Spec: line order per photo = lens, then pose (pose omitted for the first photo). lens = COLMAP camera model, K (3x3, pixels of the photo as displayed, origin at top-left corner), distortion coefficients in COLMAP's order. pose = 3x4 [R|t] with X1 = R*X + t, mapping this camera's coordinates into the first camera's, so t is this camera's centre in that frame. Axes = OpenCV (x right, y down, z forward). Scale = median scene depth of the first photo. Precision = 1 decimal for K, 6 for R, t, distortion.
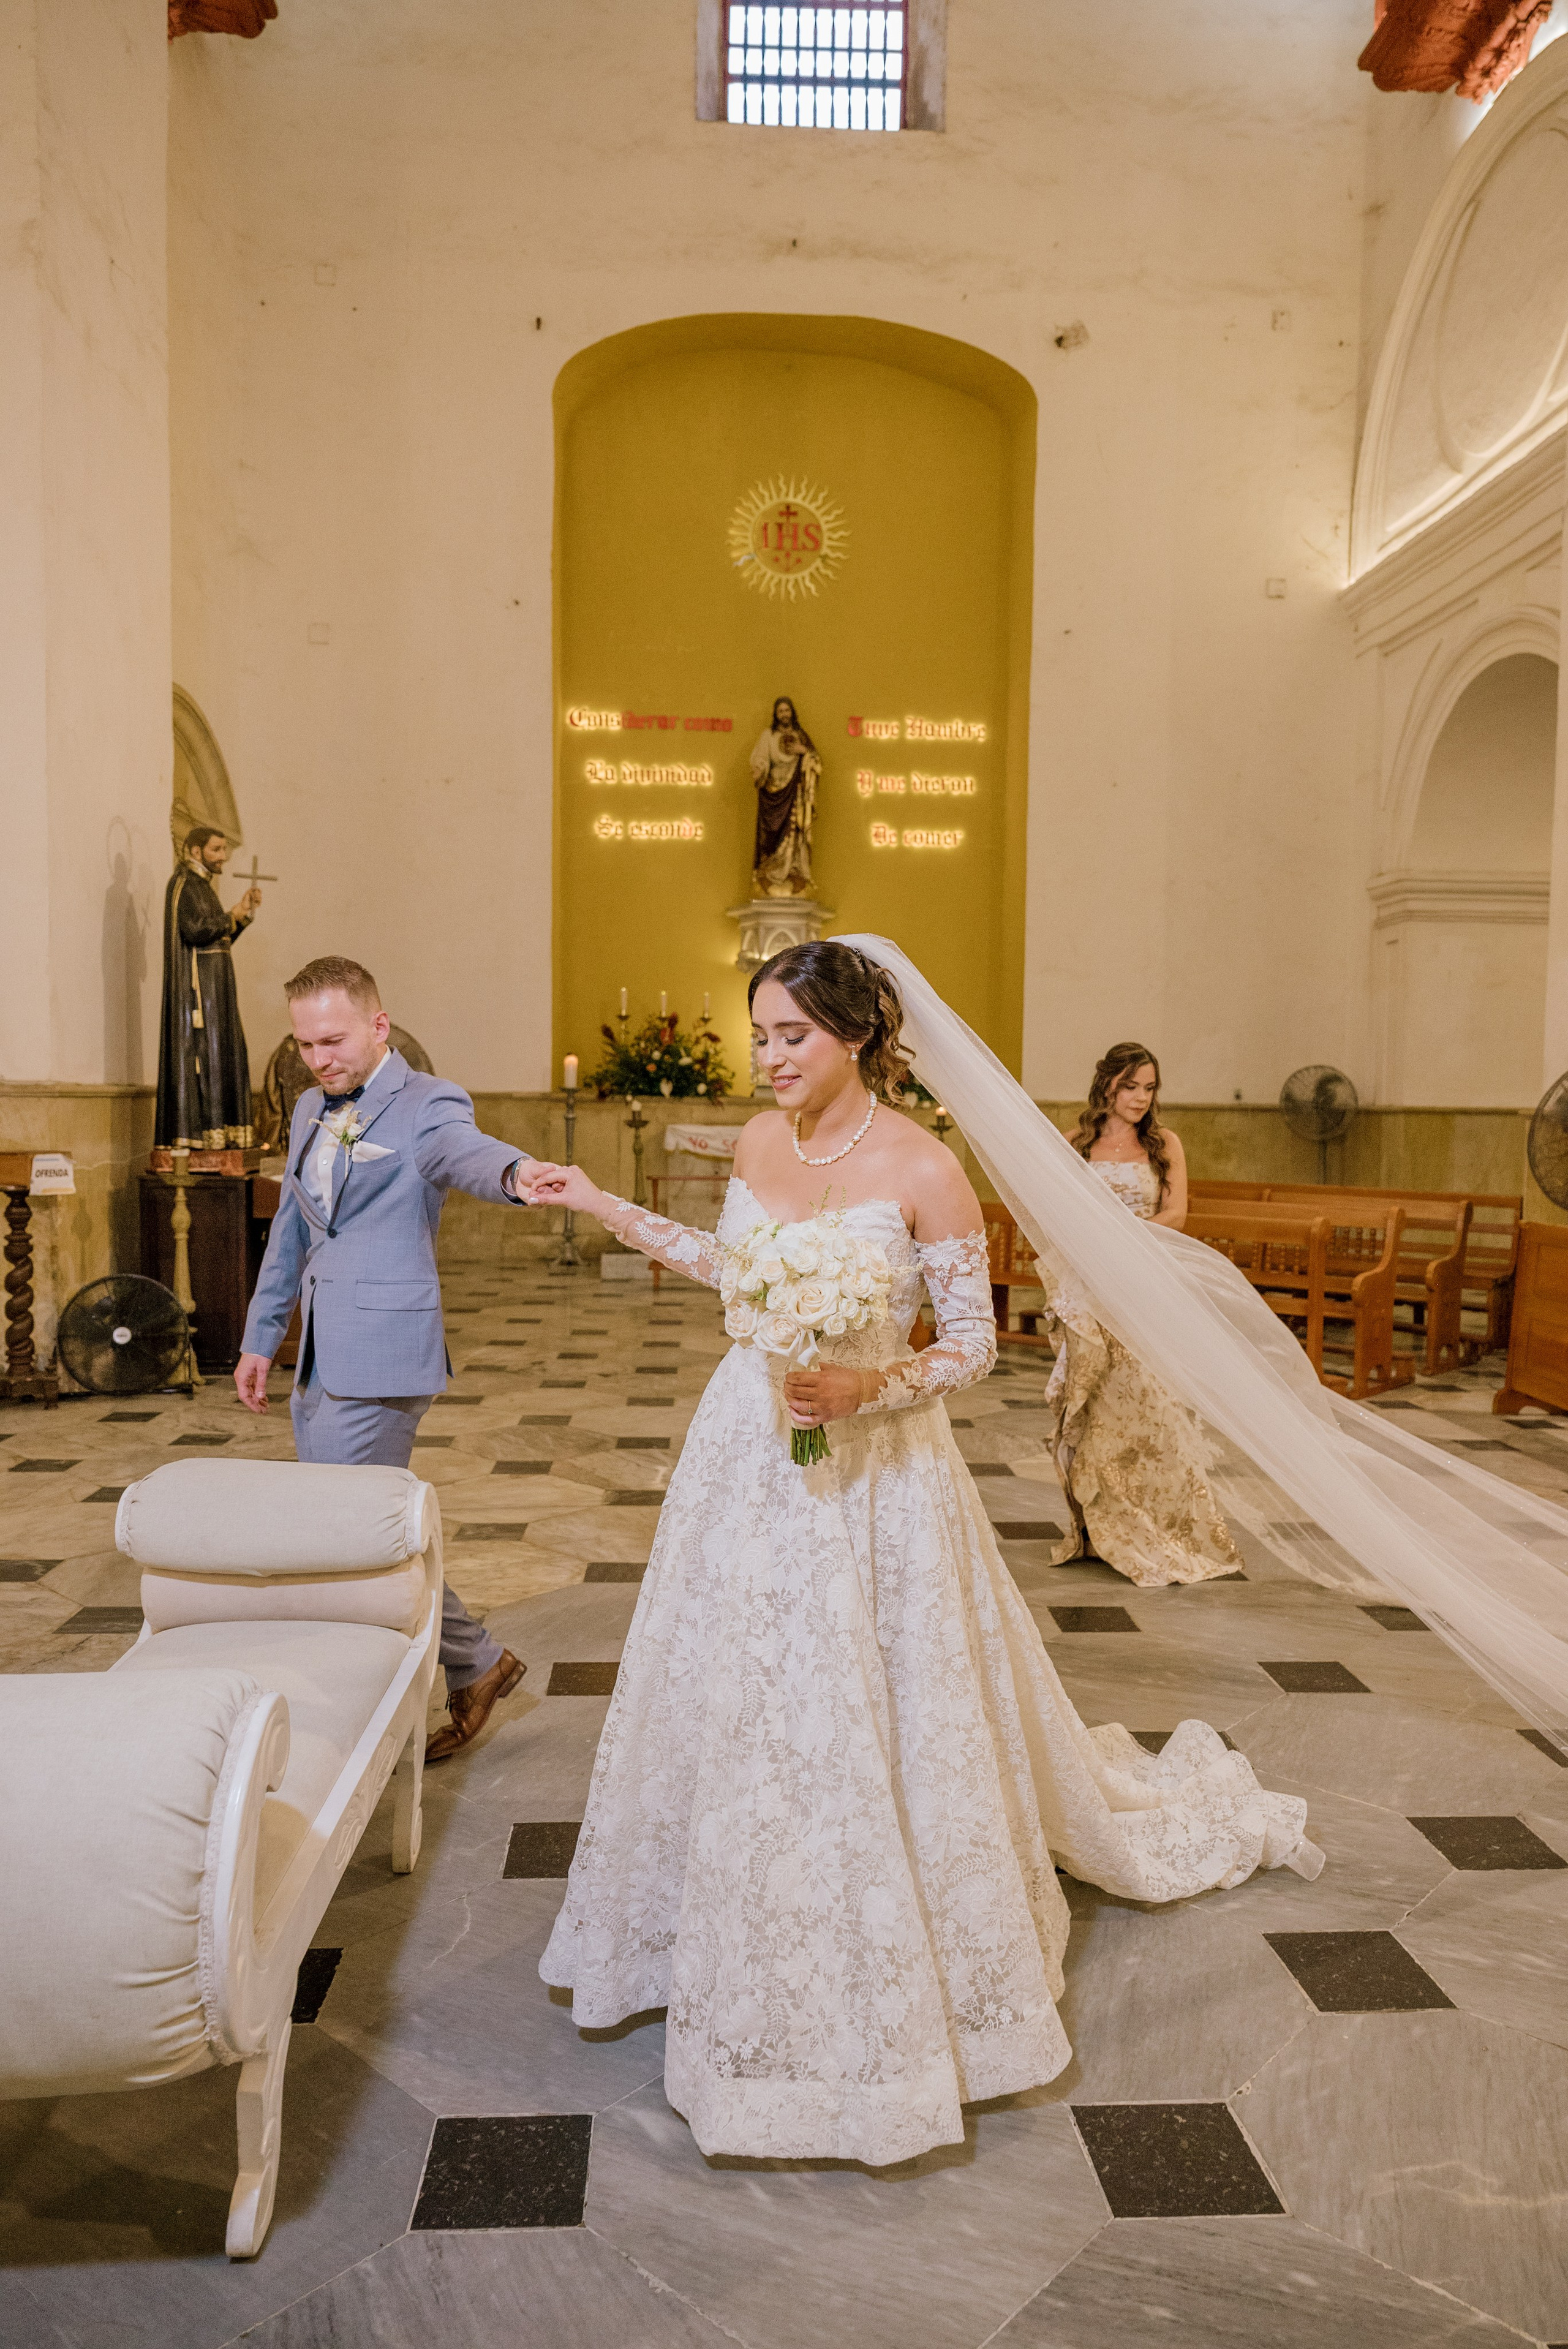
lens RADIAL K [[1611.2, 0, 784.8], [0, 1611.2, 1179.5], [0, 0, 1]] dist [0.013479, -0.001793]
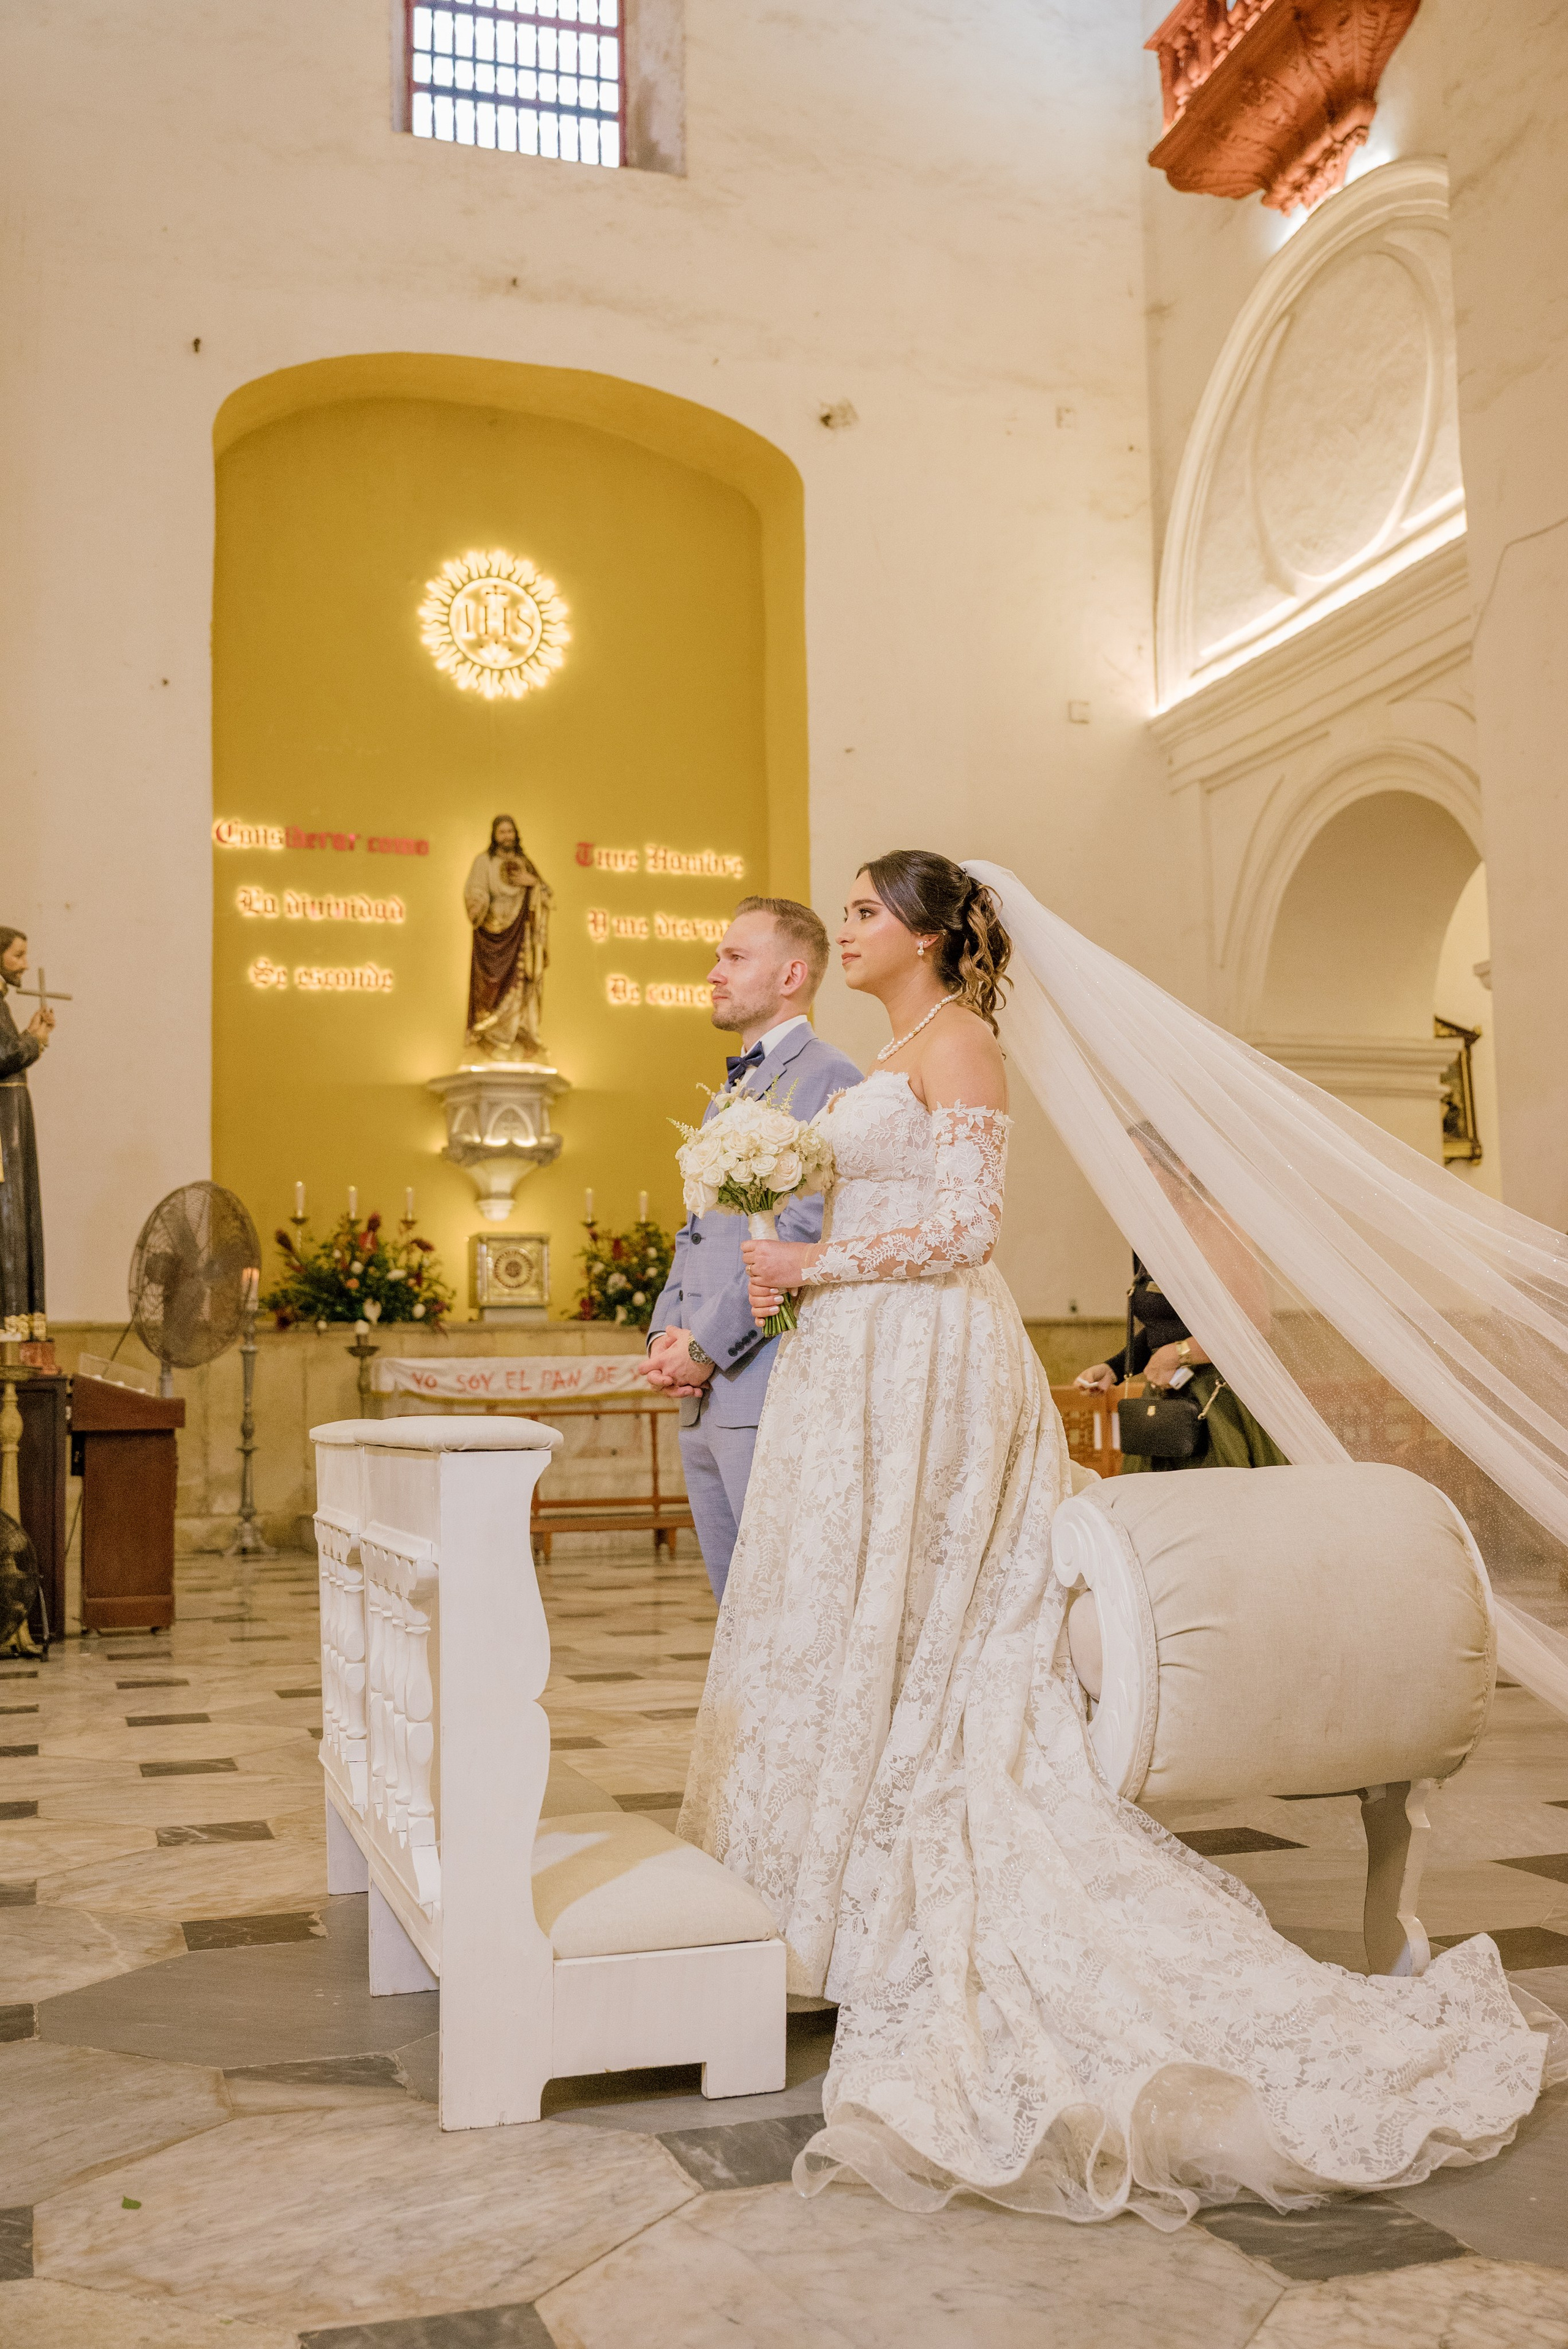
lens RADIAL K [[2269.8, 0, 785.4], [0, 2269.8, 1169.0], [0, 0, 1]] dist [0.019433, 0.000000]
pose [[0.966151, -0.005706, 0.257915, -0.158176], [0.045237, 0.988012, -0.147600, 0.042408], [-0.253981, 0.154271, 0.954827, -0.068093]]
